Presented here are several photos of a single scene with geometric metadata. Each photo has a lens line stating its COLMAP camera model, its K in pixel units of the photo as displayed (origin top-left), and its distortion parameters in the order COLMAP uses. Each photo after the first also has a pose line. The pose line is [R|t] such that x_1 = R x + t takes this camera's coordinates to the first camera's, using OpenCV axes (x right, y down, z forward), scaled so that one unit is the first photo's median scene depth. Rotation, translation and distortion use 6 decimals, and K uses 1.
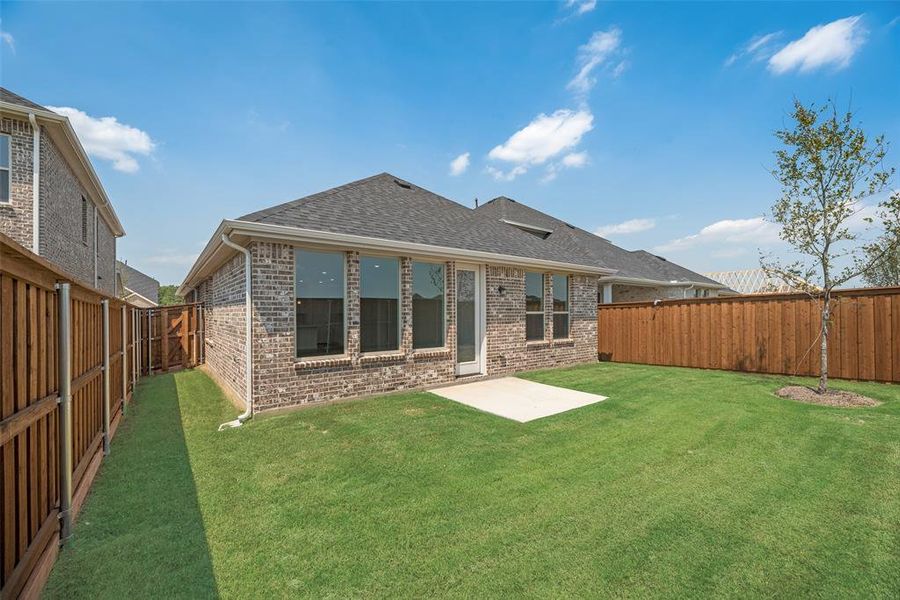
lens RADIAL K [[373.2, 0, 449.1], [0, 373.2, 312.0], [0, 0, 1]] dist [-0.002488, -0.000134]
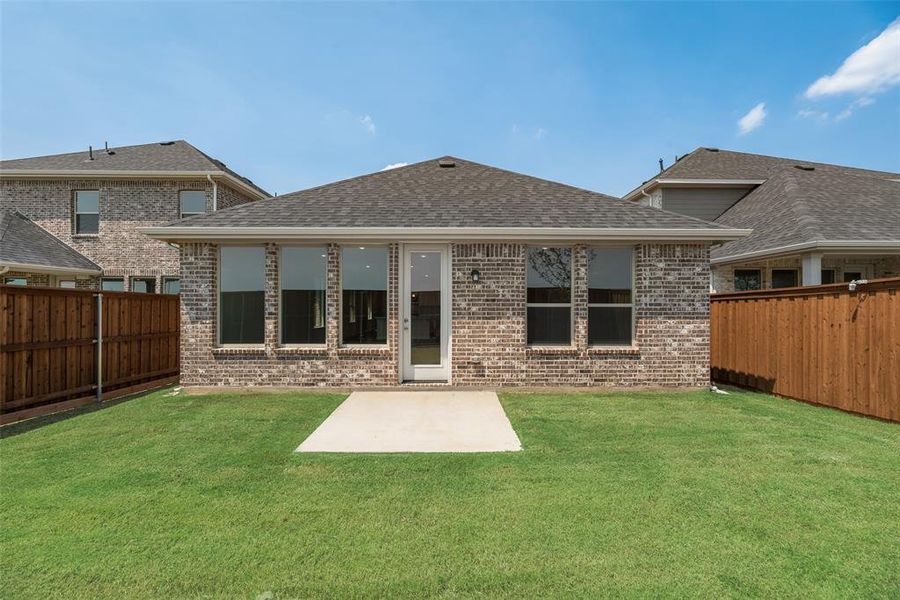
lens RADIAL K [[365.9, 0, 450.7], [0, 365.9, 306.8], [0, 0, 1]] dist [-0.001052, -0.000090]
pose [[0.791651, 0.005774, -0.610946, 0.620589], [-0.004300, 0.999983, 0.003879, 0.004044], [0.610958, -0.000443, 0.791663, 0.431522]]
